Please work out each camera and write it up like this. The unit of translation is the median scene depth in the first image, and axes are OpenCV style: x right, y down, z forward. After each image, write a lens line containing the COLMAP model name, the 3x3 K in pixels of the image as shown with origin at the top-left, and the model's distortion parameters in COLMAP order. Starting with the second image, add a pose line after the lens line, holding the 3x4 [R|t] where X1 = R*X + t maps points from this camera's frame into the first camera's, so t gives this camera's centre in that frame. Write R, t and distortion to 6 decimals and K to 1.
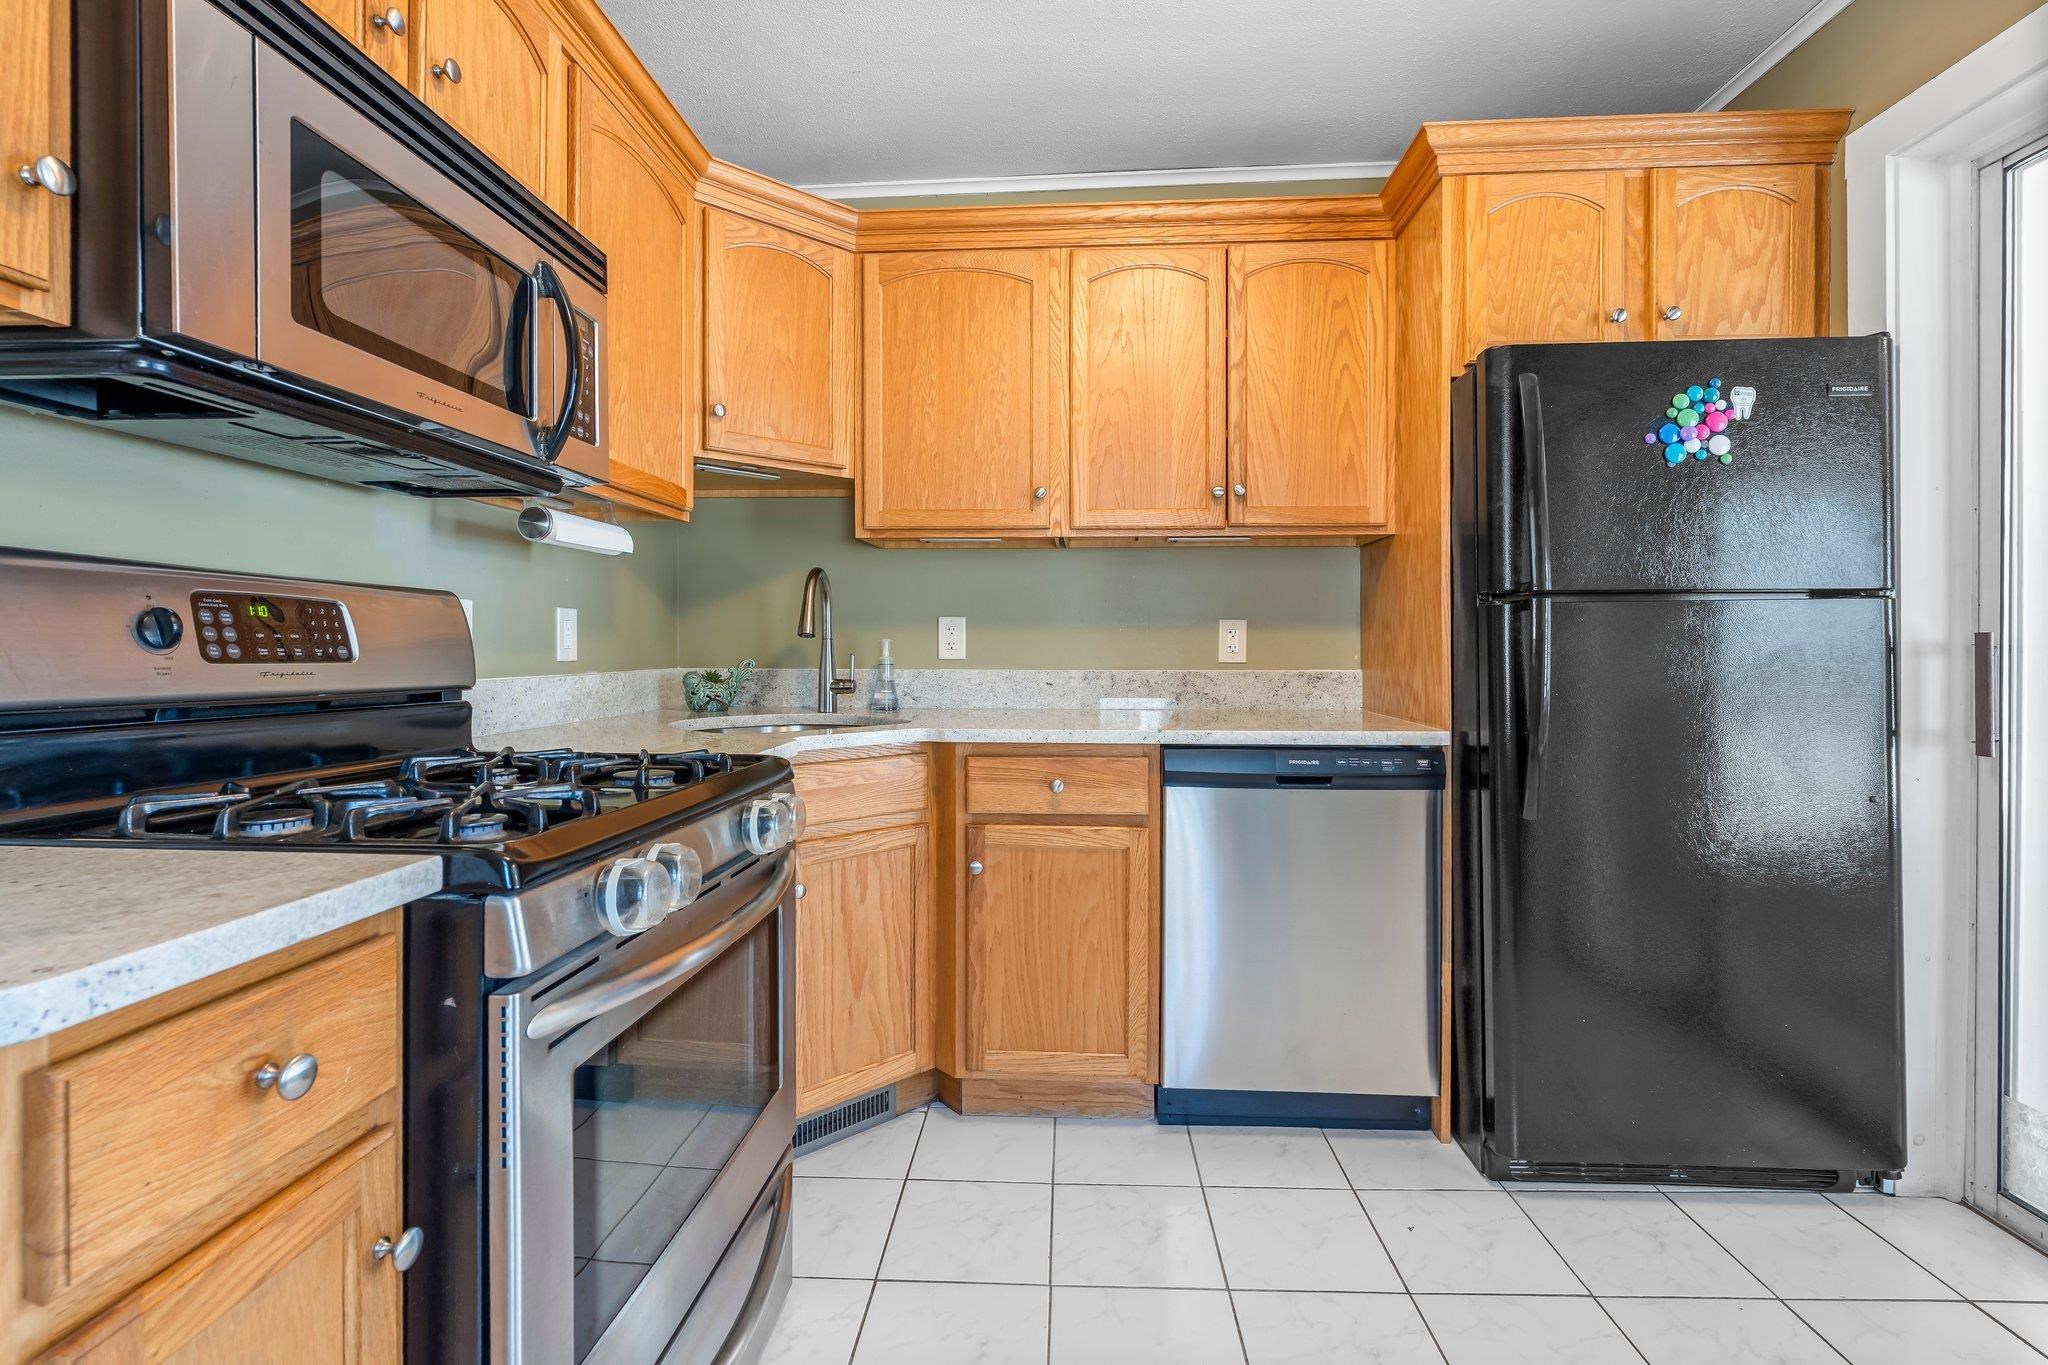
lens RADIAL K [[918.7, 0, 1027.8], [0, 918.7, 645.8], [0, 0, 1]] dist [-0.003724, -0.000455]
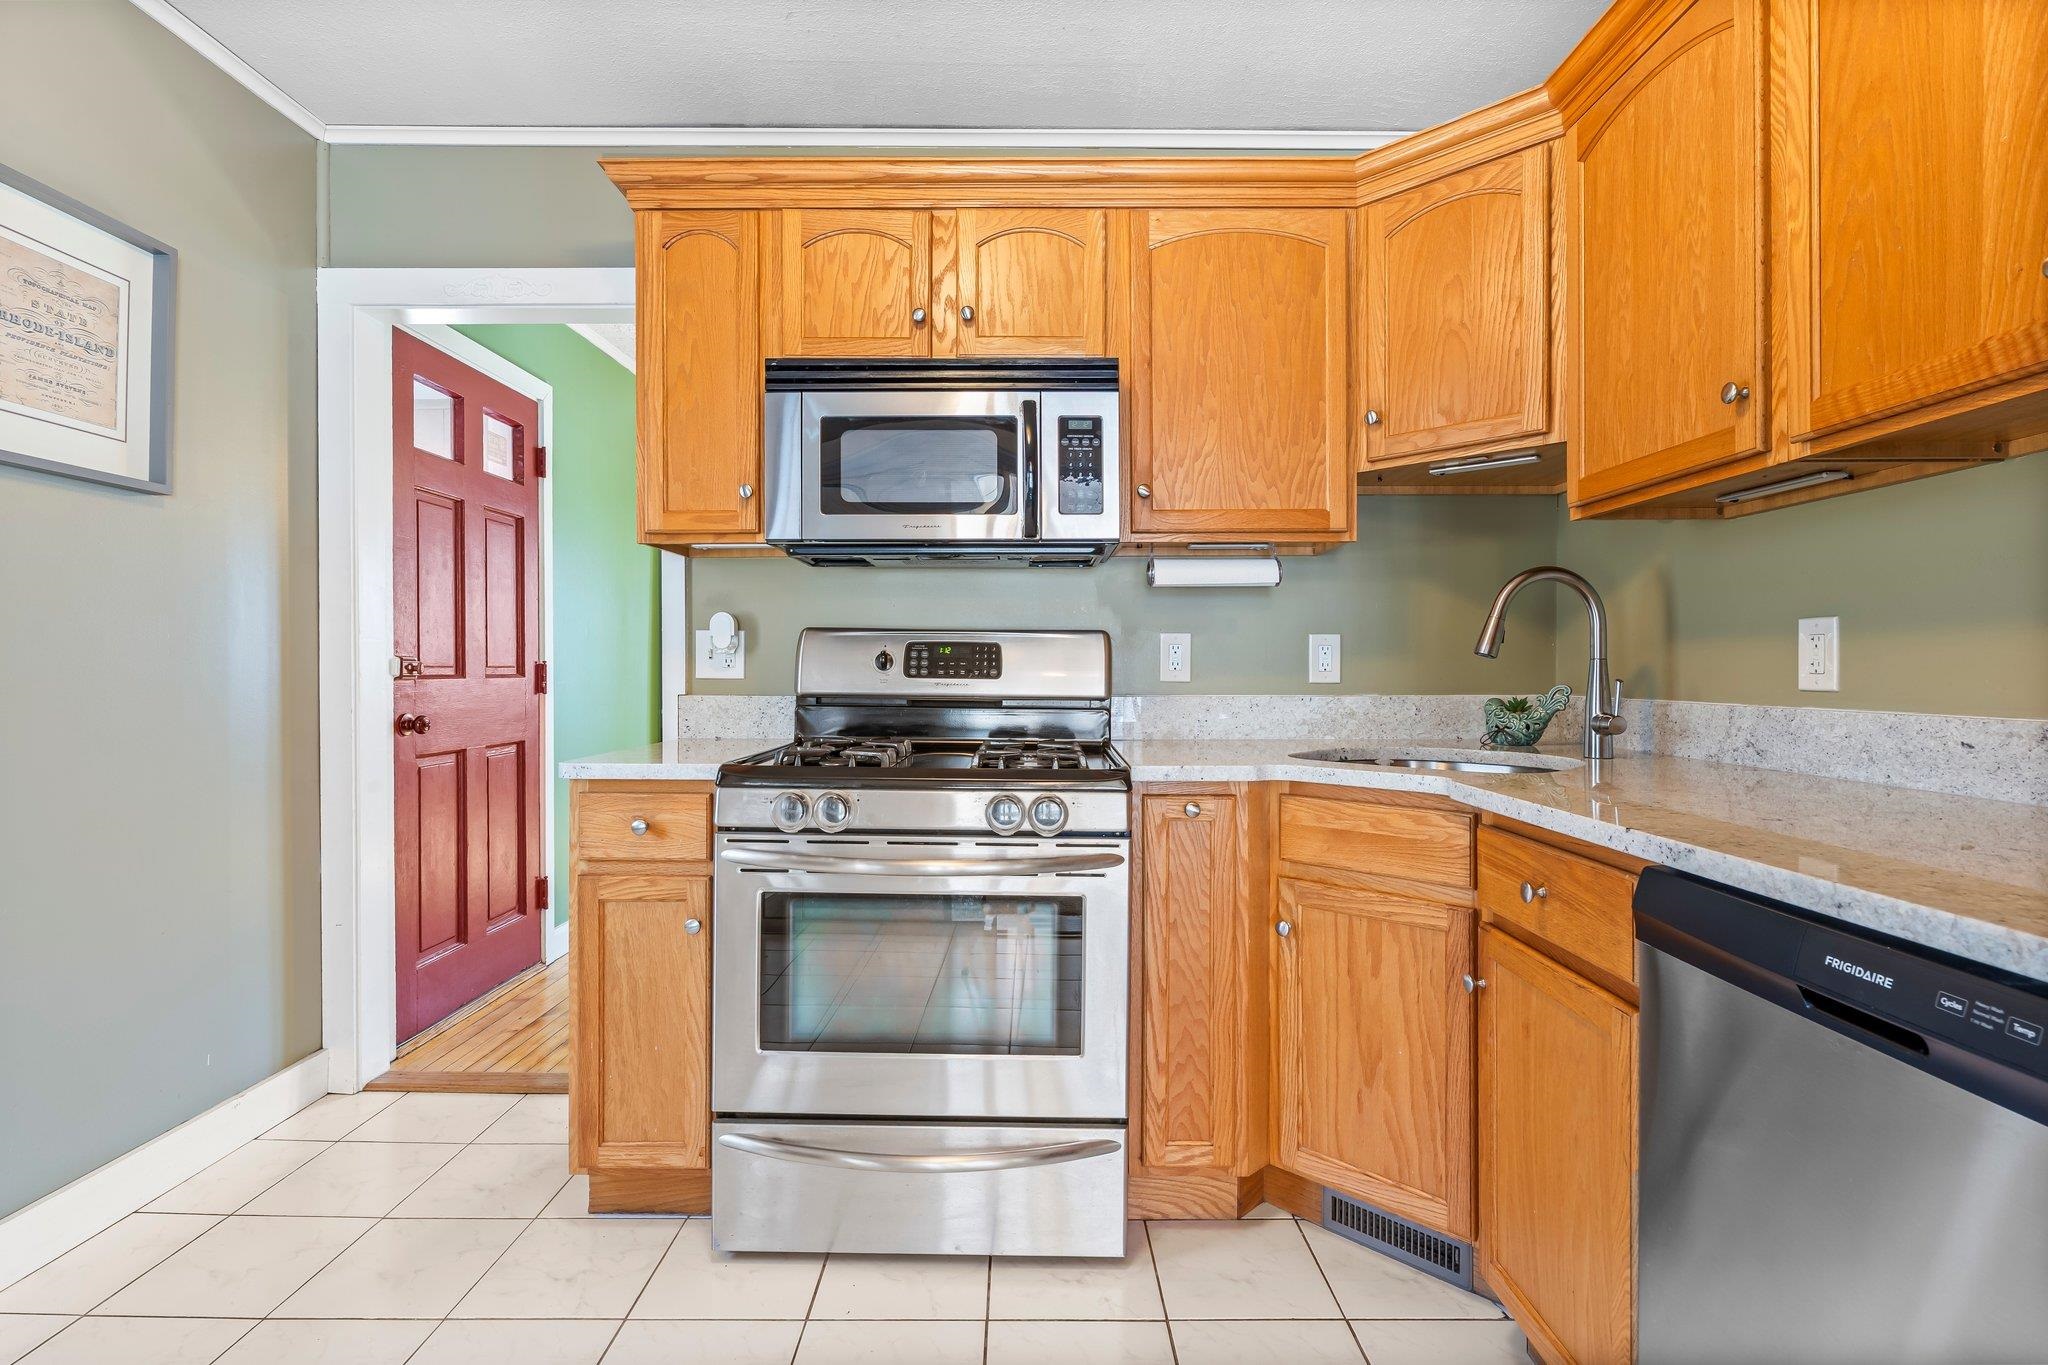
lens RADIAL K [[976.1, 0, 1024.7], [0, 976.1, 668.0], [0, 0, 1]] dist [-0.002675, -0.000196]
pose [[0.050989, -0.002844, -0.998695, 0.668924], [0.000738, 0.999996, -0.002810, 0.002244], [0.998699, -0.000593, 0.050990, 0.618910]]
